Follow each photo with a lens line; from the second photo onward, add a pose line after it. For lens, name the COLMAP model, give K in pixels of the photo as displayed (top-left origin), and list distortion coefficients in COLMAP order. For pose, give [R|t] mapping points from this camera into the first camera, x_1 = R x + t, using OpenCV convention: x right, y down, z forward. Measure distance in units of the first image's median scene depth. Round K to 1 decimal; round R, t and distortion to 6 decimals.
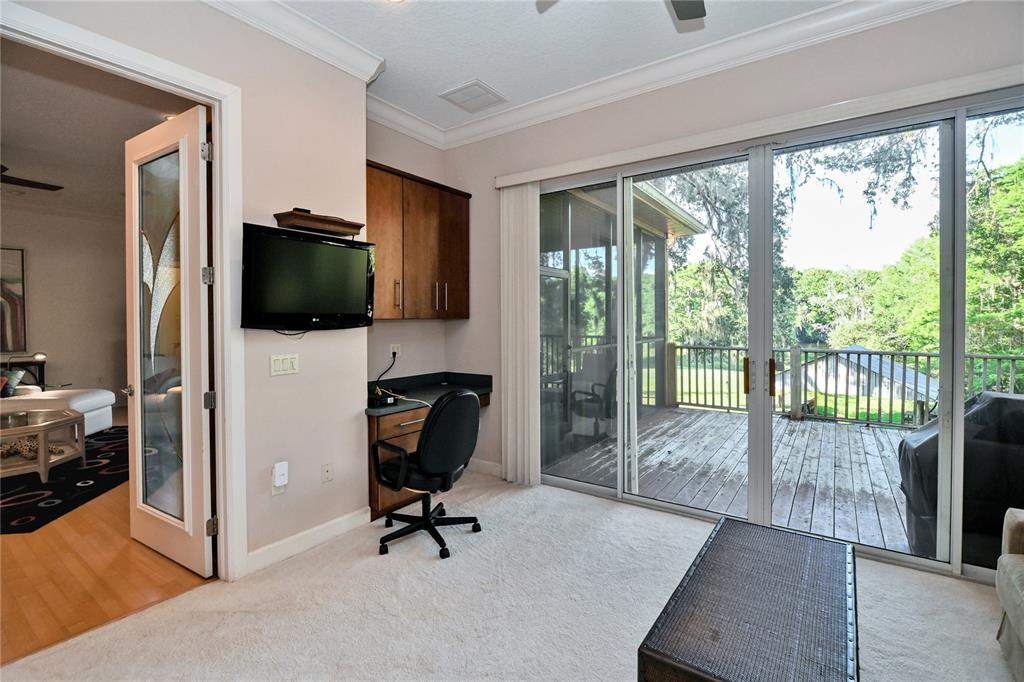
lens RADIAL K [[464.2, 0, 519.6], [0, 464.2, 333.6], [0, 0, 1]] dist [-0.009805, -0.002413]
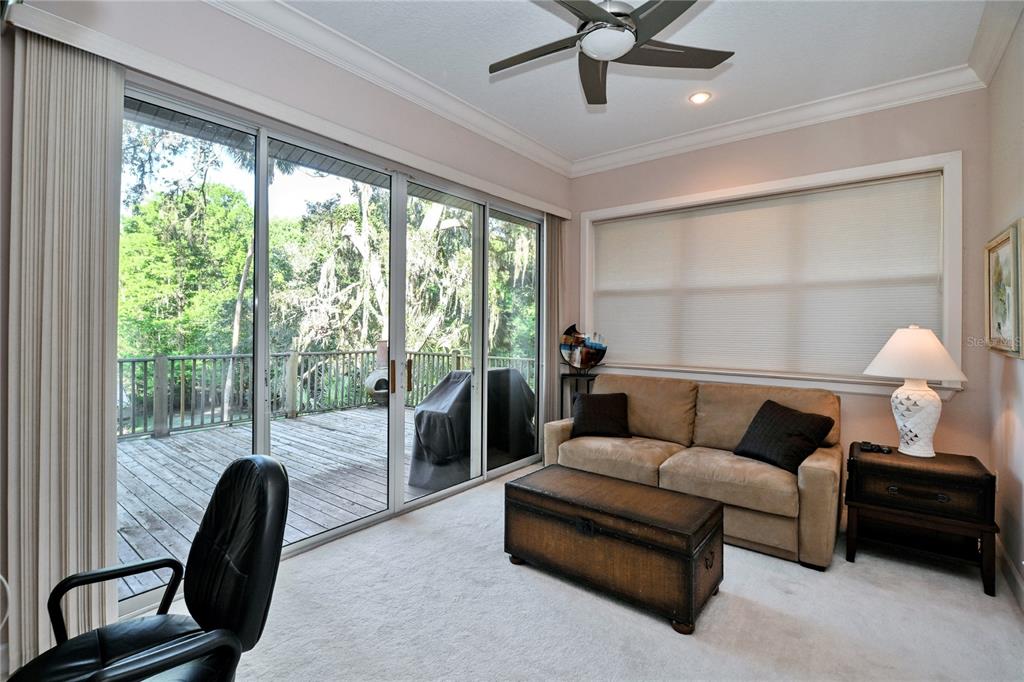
lens RADIAL K [[464.2, 0, 518.4], [0, 464.2, 331.1], [0, 0, 1]] dist [-0.009805, -0.002413]
pose [[0.064566, -0.003925, 0.997906, -0.229823], [0.021346, 0.999769, 0.002551, -0.005529], [-0.997685, 0.021137, 0.064635, 0.240022]]
